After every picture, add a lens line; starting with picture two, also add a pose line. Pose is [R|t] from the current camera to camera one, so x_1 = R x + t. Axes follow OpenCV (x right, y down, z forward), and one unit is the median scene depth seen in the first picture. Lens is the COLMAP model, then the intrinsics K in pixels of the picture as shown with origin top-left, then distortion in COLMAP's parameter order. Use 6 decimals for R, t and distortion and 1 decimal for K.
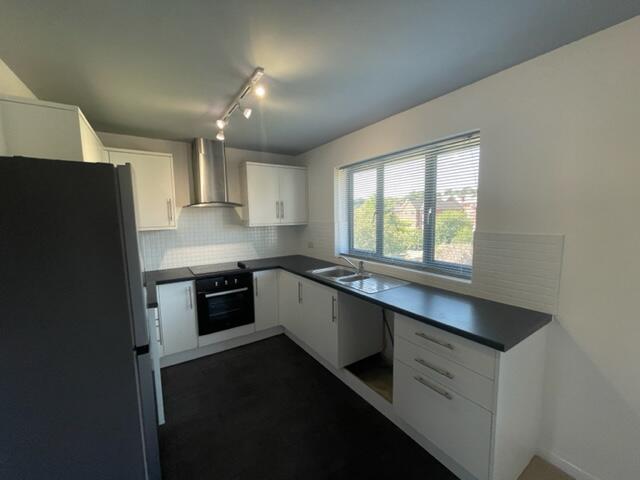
lens RADIAL K [[258.1, 0, 316.6], [0, 258.1, 242.1], [0, 0, 1]] dist [-0.004716, -0.000093]
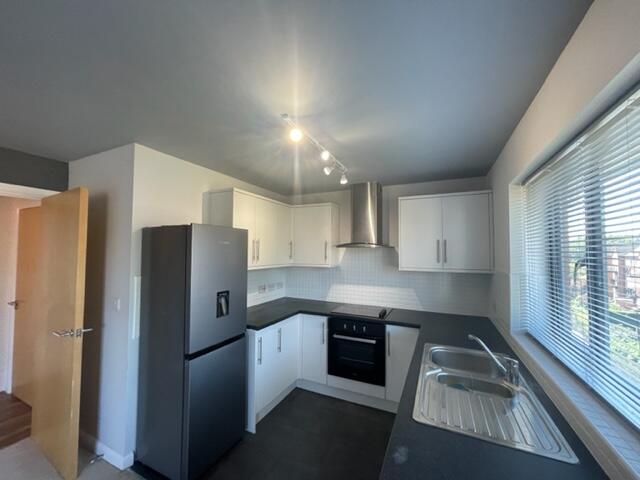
lens RADIAL K [[258.1, 0, 318.5], [0, 258.1, 241.6], [0, 0, 1]] dist [-0.004716, -0.000093]
pose [[0.517311, -0.011707, -0.855717, 0.361858], [-0.104012, 0.991634, -0.076446, -0.064586], [0.849453, 0.128551, 0.511766, 0.338243]]
